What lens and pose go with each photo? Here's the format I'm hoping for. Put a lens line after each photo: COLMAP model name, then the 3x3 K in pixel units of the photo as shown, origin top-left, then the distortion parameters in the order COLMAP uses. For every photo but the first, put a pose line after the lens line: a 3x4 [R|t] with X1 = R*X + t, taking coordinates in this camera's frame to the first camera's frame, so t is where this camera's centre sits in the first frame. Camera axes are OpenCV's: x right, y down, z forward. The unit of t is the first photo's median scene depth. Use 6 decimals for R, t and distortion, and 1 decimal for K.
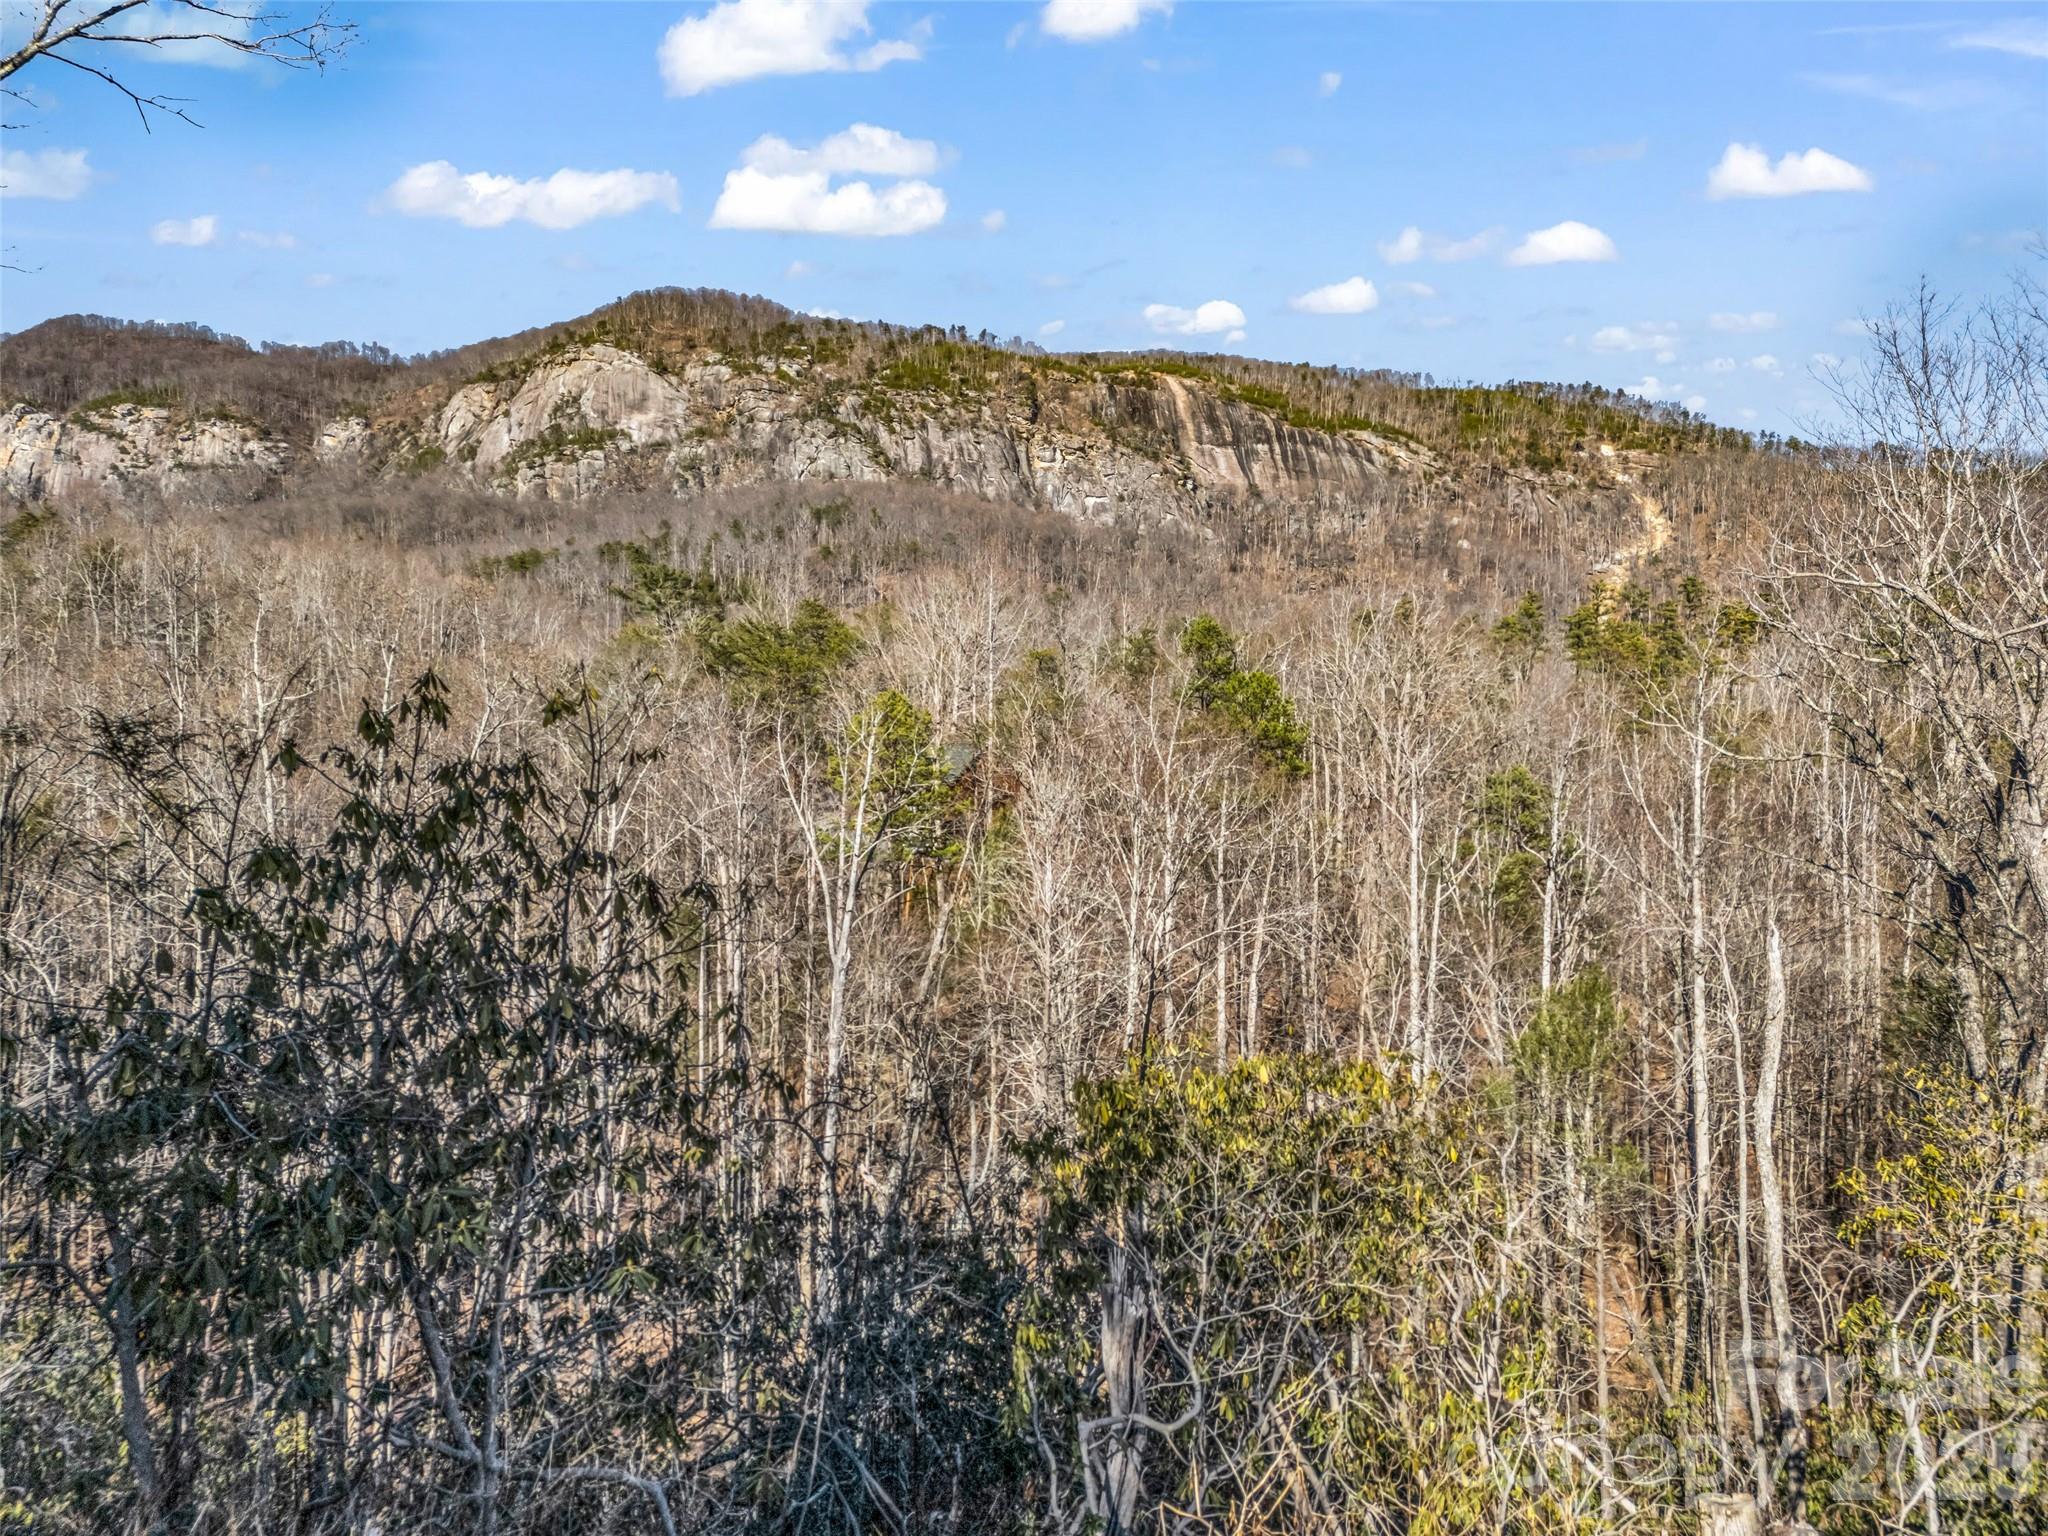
lens RADIAL K [[1521.0, 0, 1020.6], [0, 1521.0, 765.2], [0, 0, 1]] dist [0.089532, -0.080725]
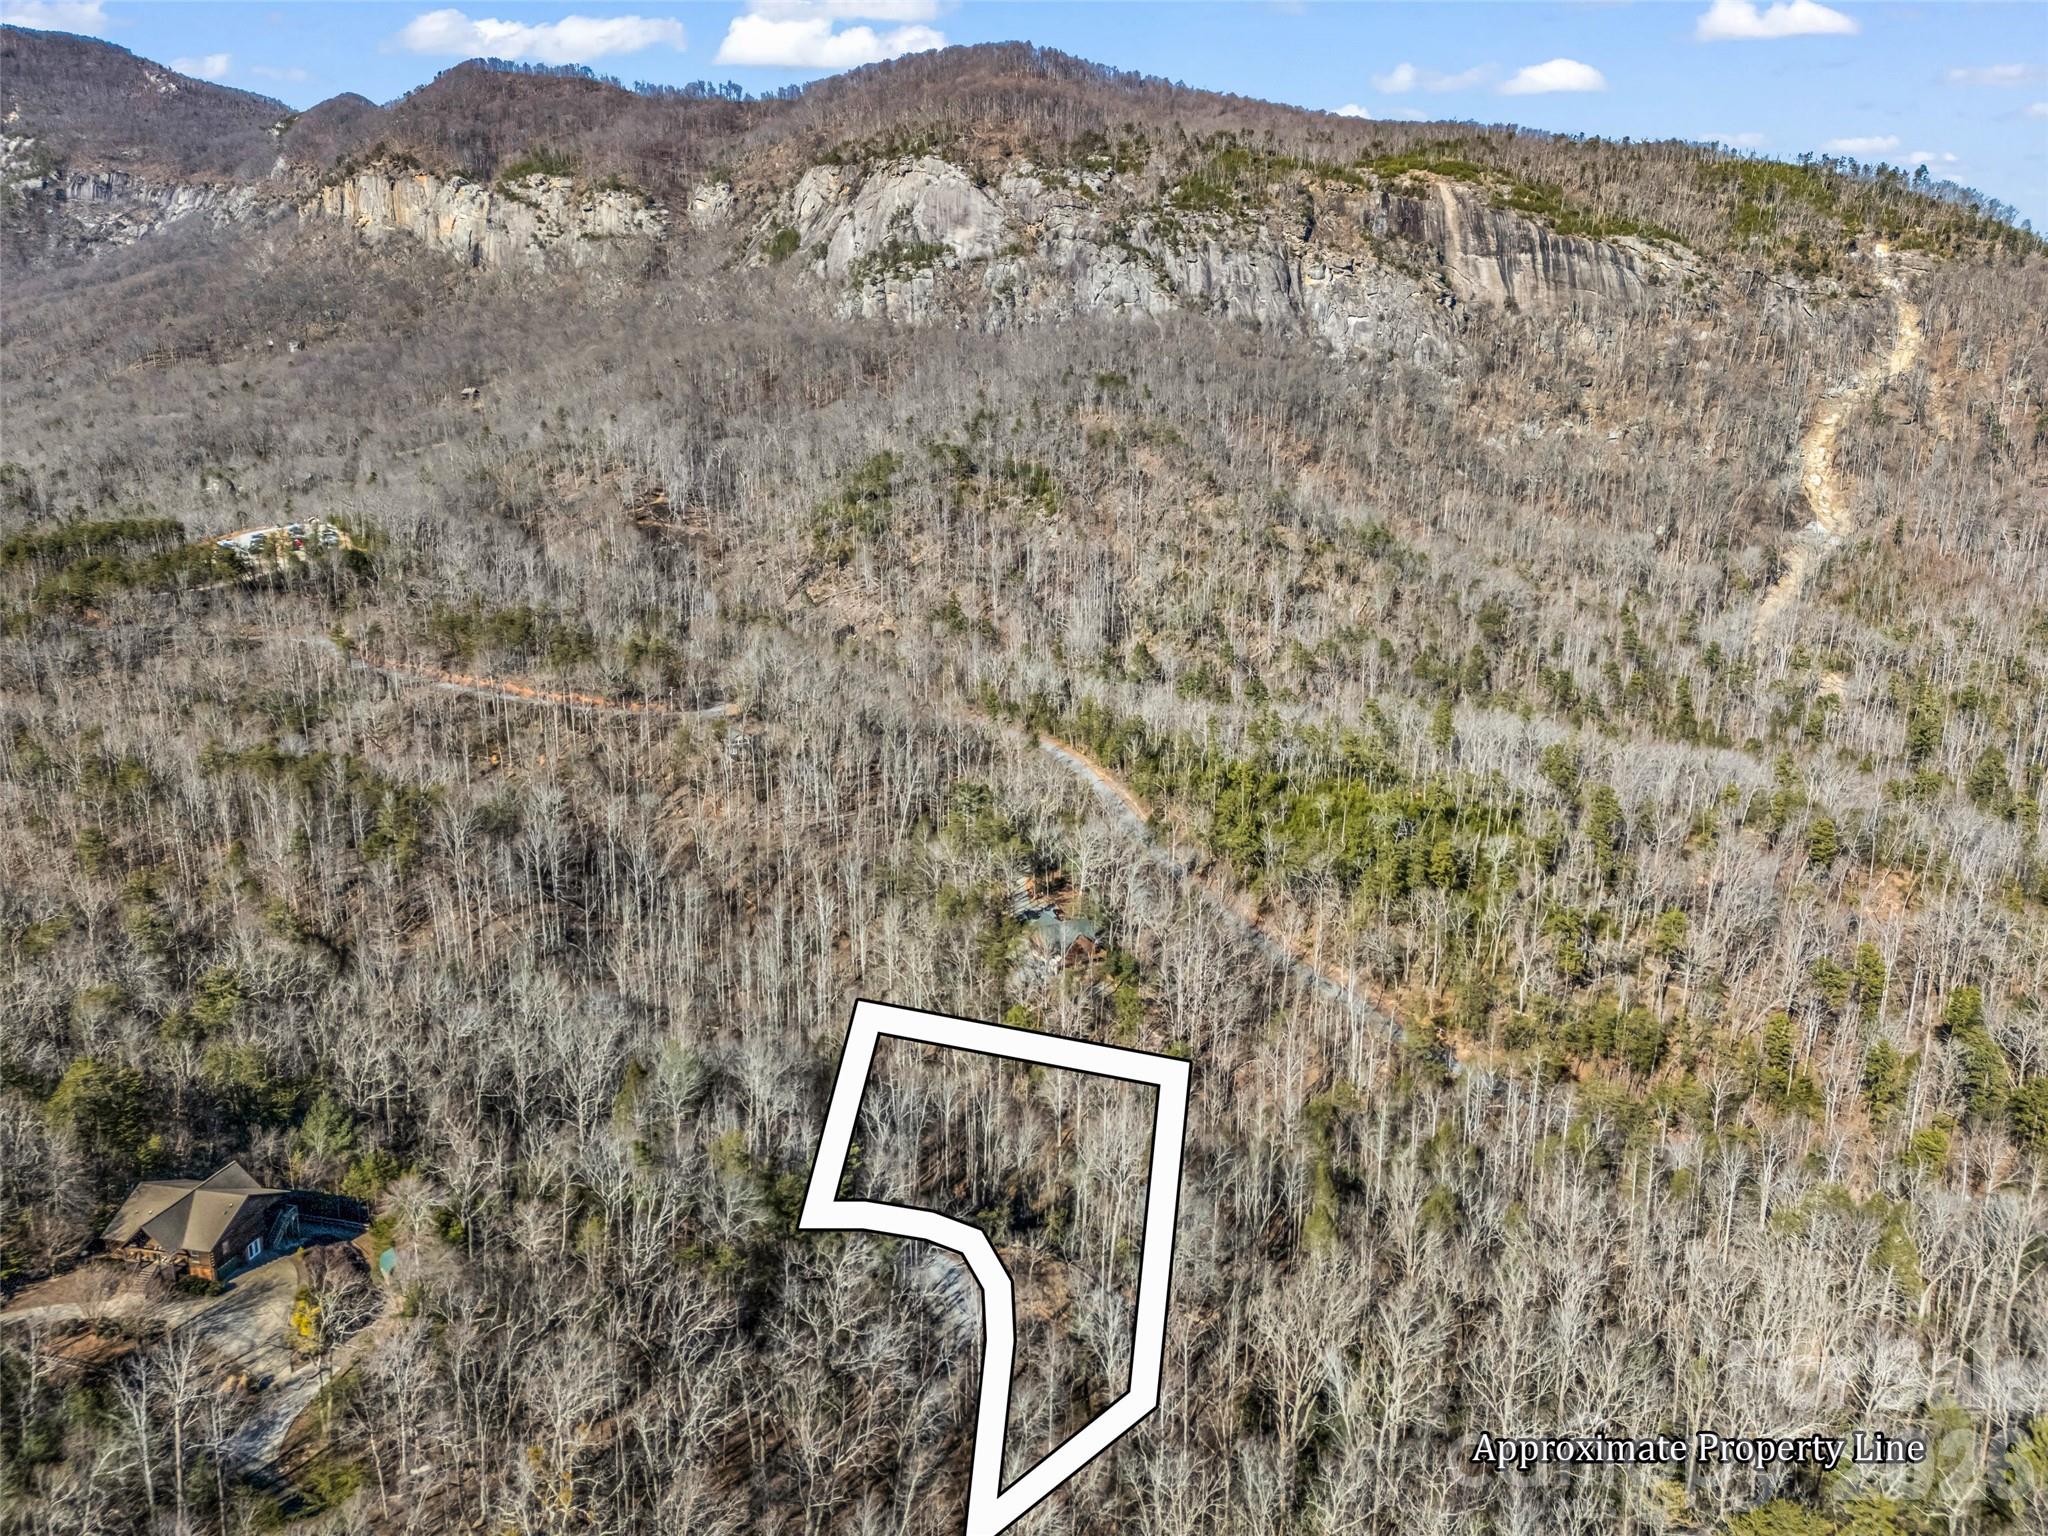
lens RADIAL K [[1526.4, 0, 1017.3], [0, 1526.4, 765.0], [0, 0, 1]] dist [0.092068, -0.078088]
pose [[0.977878, 0.056286, -0.201463, 0.048923], [-0.007442, 0.971869, 0.235404, -0.114343], [0.209045, -0.228697, 0.950788, -0.187497]]
